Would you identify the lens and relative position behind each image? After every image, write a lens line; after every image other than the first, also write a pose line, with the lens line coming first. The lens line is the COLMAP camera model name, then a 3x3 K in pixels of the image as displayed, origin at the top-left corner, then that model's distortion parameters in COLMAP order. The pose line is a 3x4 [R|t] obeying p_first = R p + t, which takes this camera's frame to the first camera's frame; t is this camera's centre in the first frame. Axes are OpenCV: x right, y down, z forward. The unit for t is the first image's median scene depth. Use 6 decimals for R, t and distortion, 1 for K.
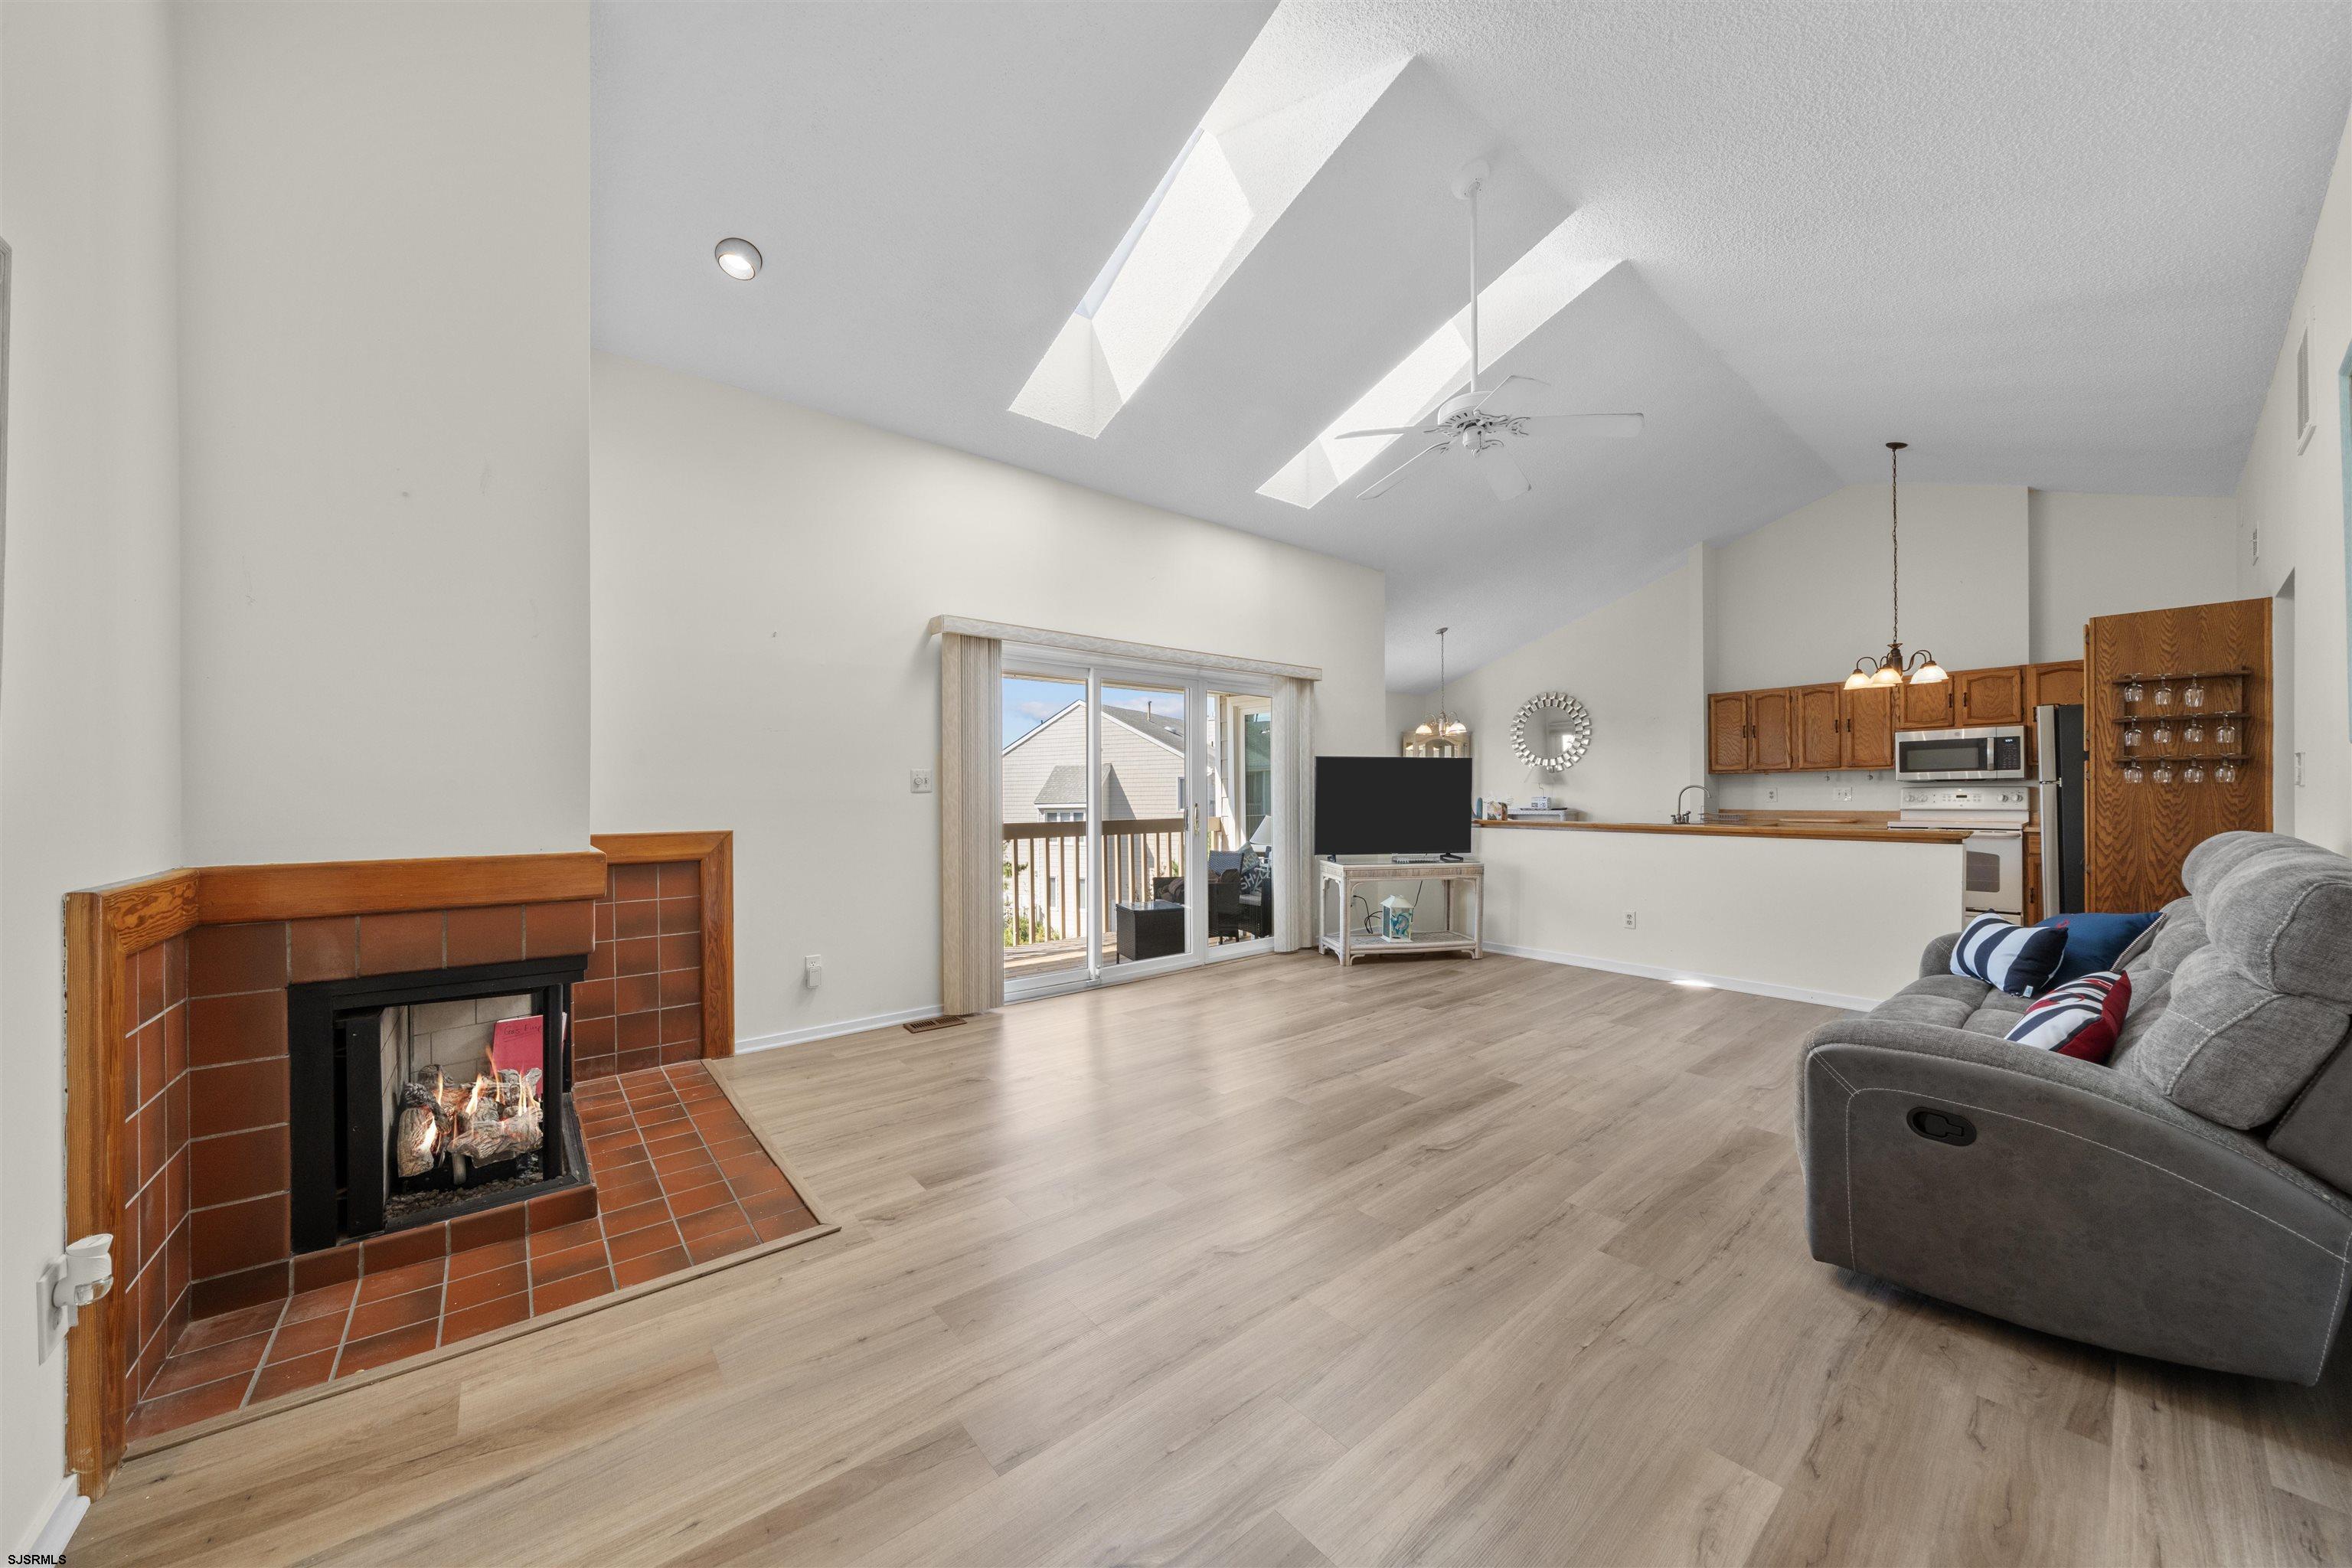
lens RADIAL K [[809.2, 0, 1169.7], [0, 809.2, 799.9], [0, 0, 1]] dist [-0.009208, -0.000040]
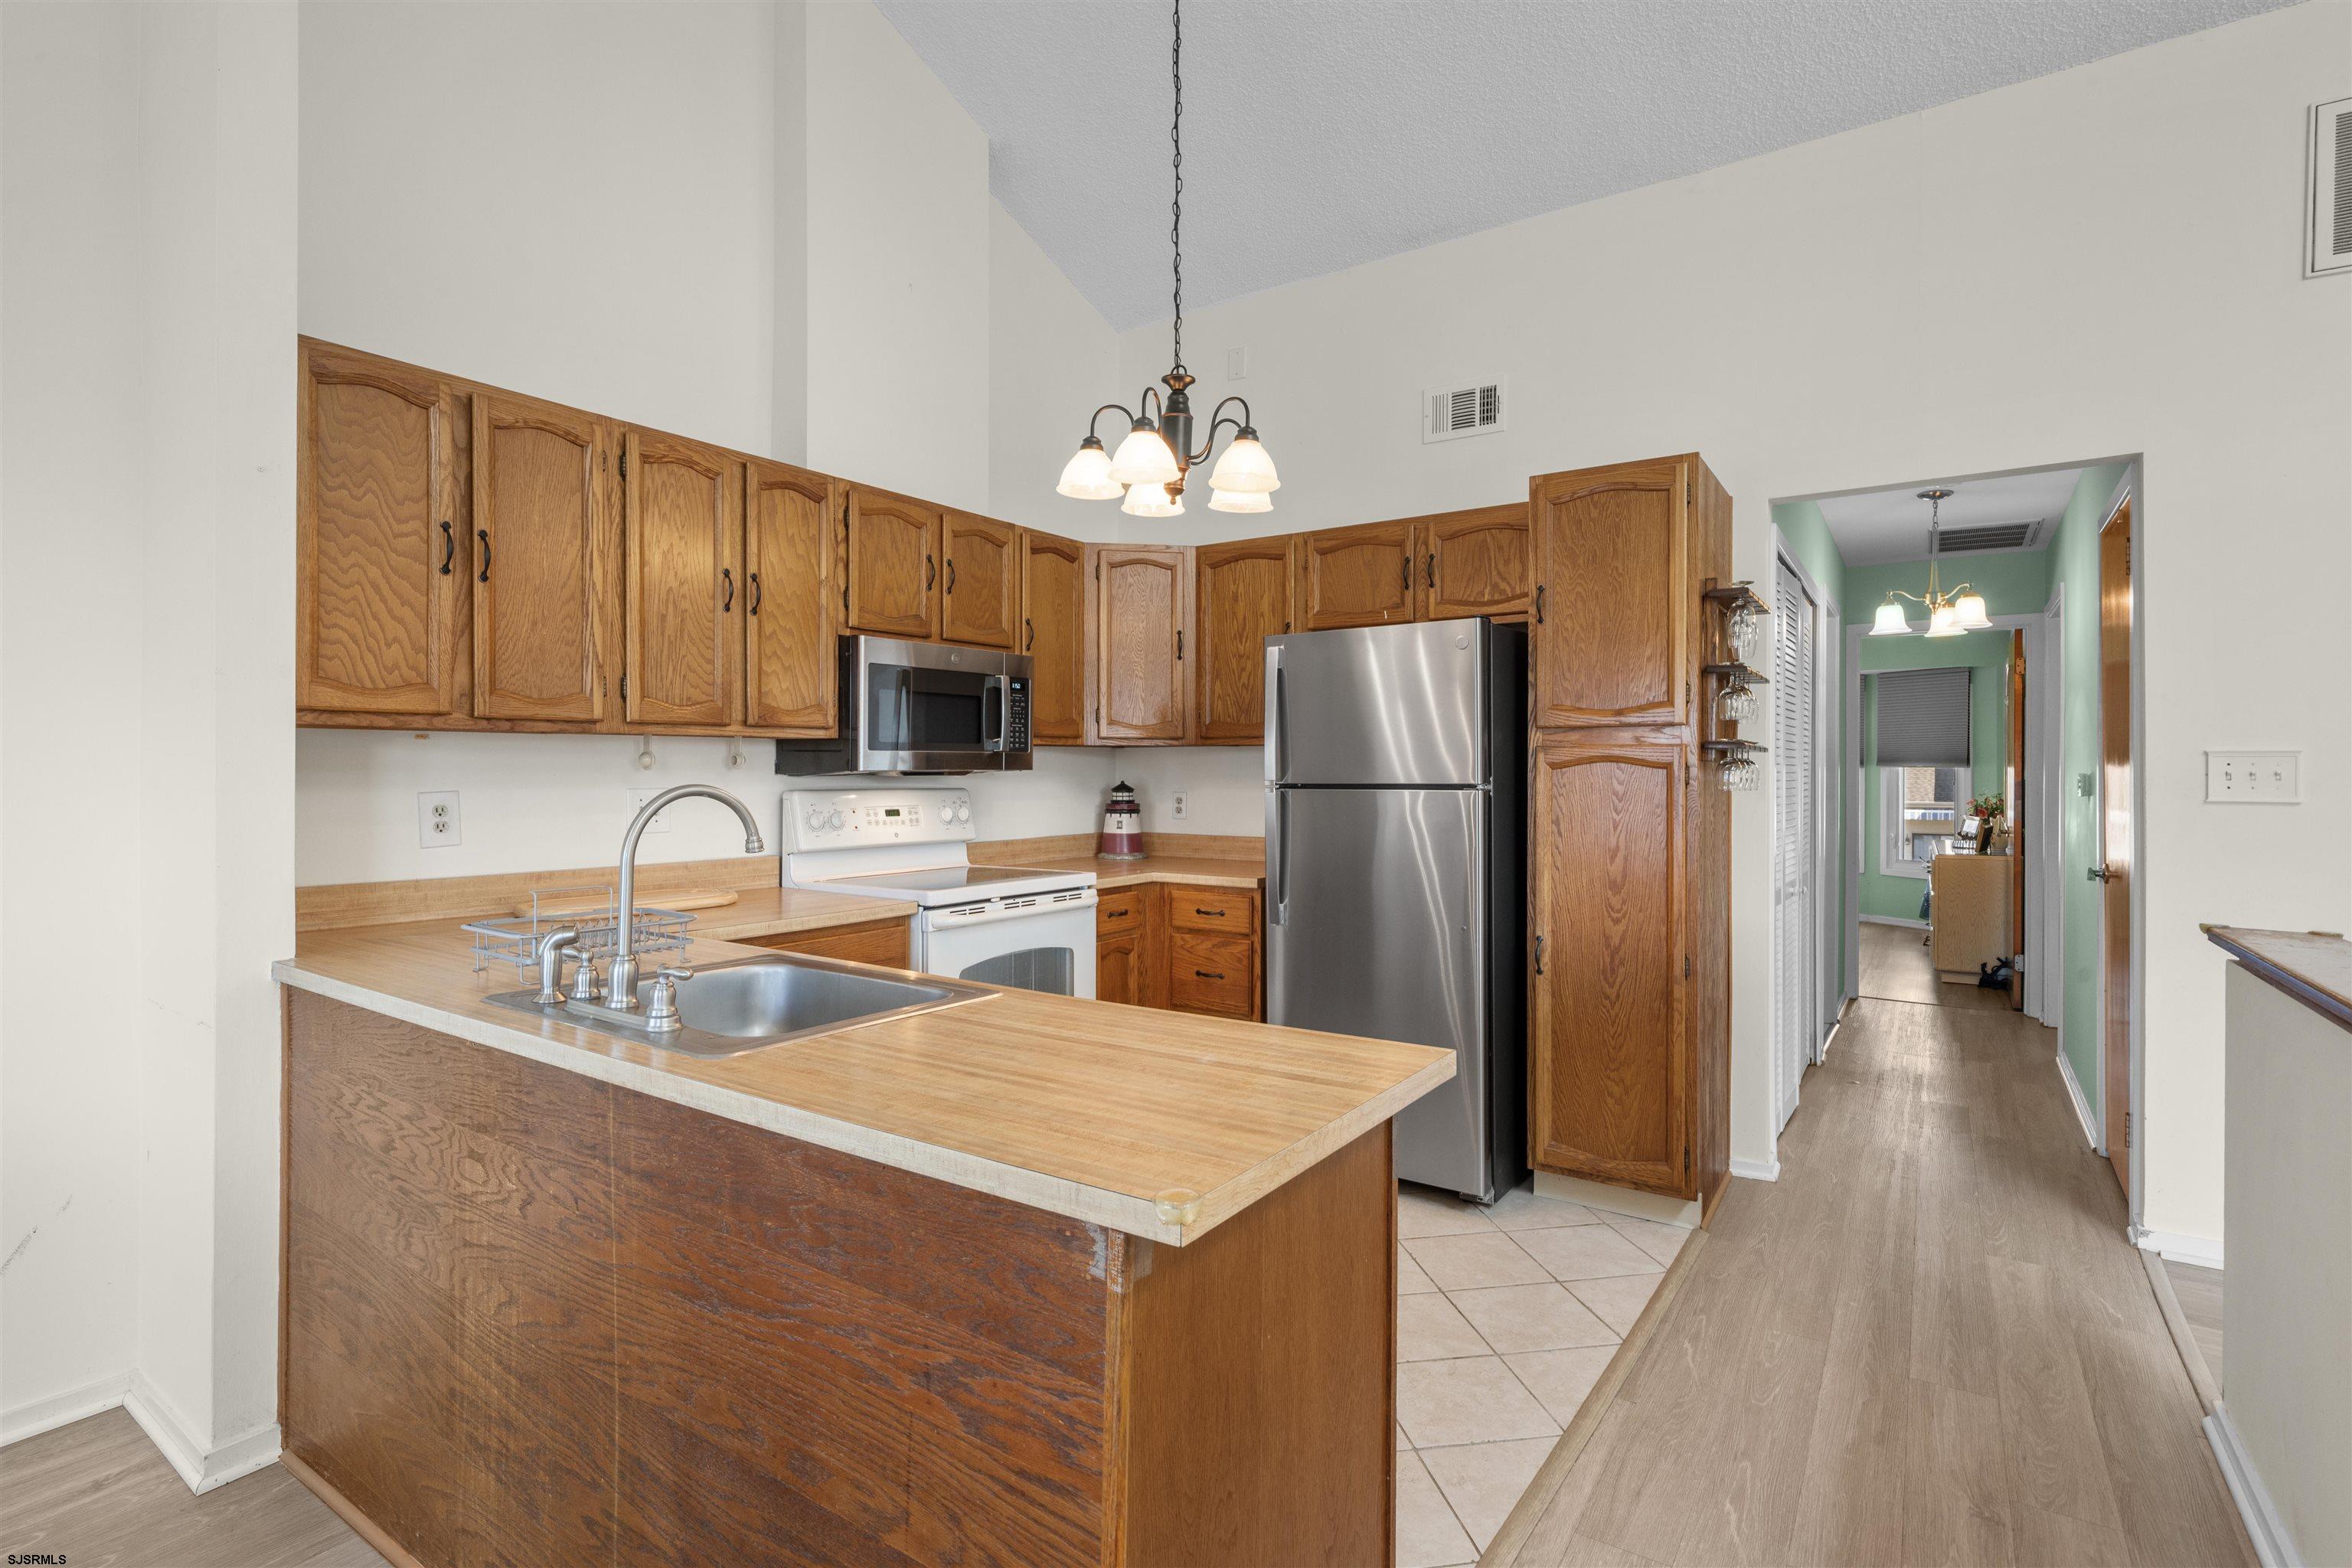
lens RADIAL K [[1113.5, 0, 1167.4], [0, 1113.5, 776.6], [0, 0, 1]] dist [0.000791, 0.000161]
pose [[-0.274247, 0.005517, 0.961643, 0.442637], [0.005808, 0.999975, -0.004081, -0.021410], [-0.961642, 0.004466, -0.274272, 1.119657]]
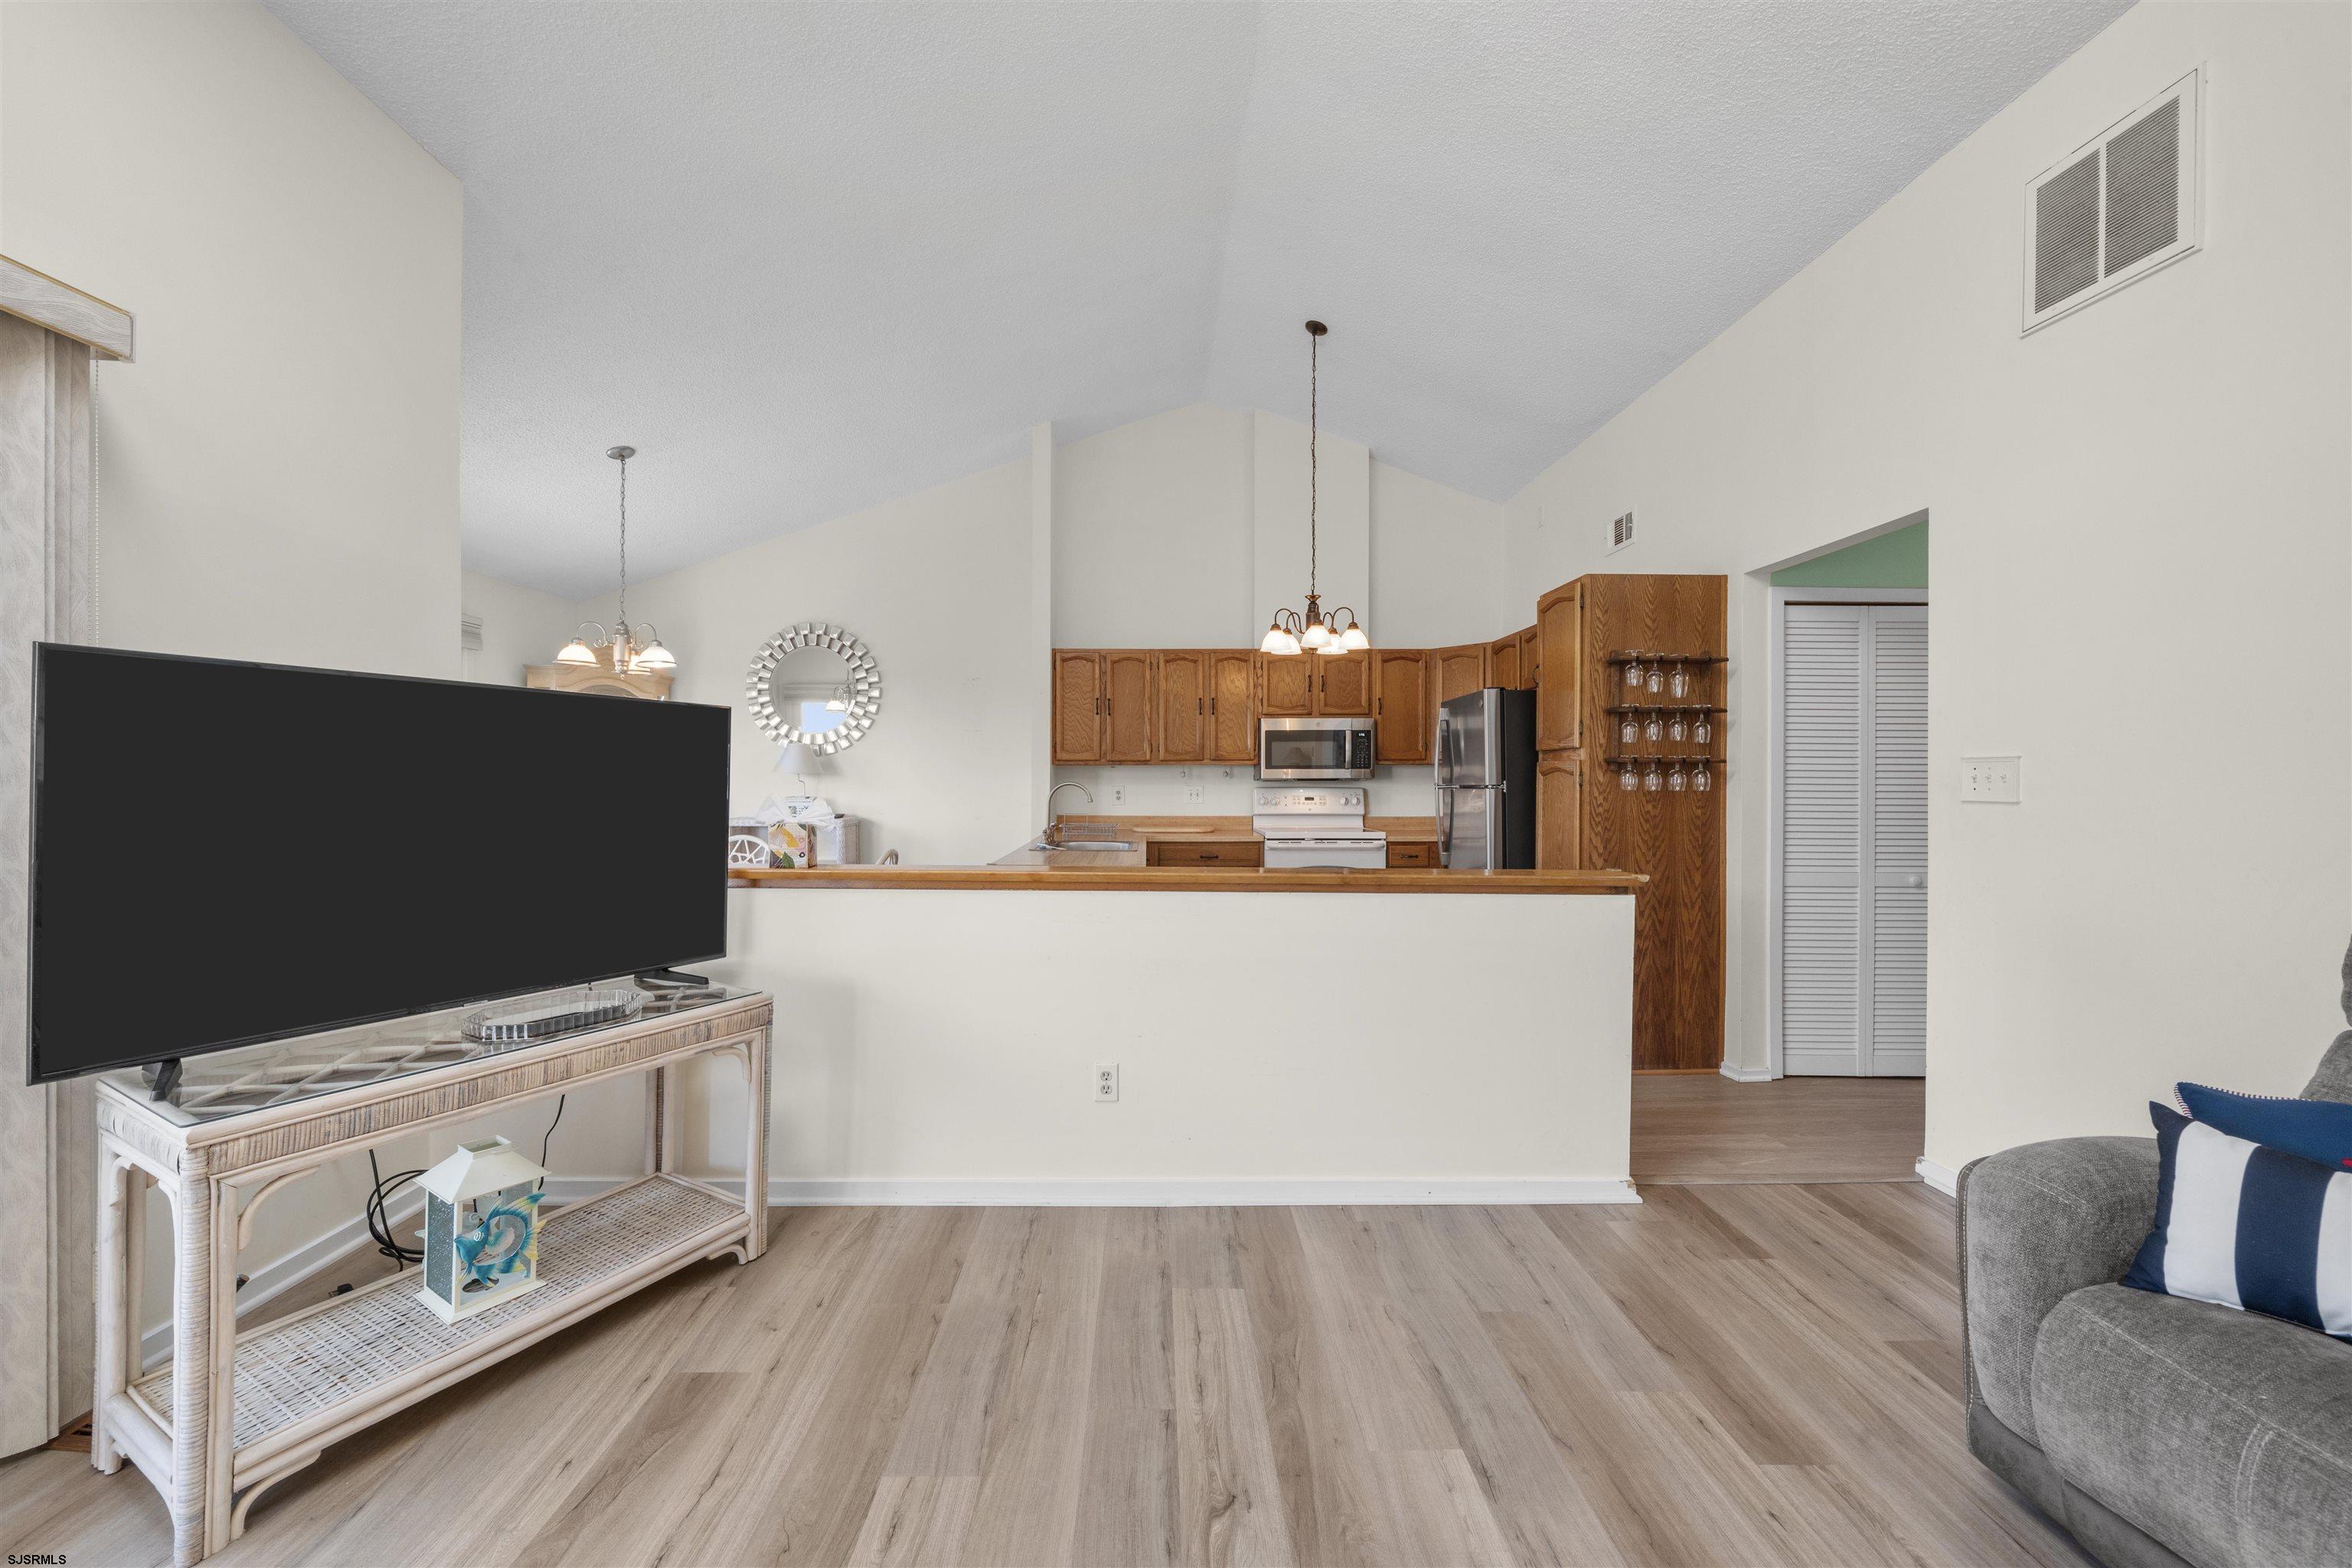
lens RADIAL K [[885.4, 0, 1167.5], [0, 885.4, 788.1], [0, 0, 1]] dist [-0.001203, -0.000168]
pose [[0.620765, 0.003823, 0.783987, 0.178412], [-0.003342, 0.999992, -0.002230, -0.014130], [-0.783989, -0.001236, 0.620773, 0.589683]]
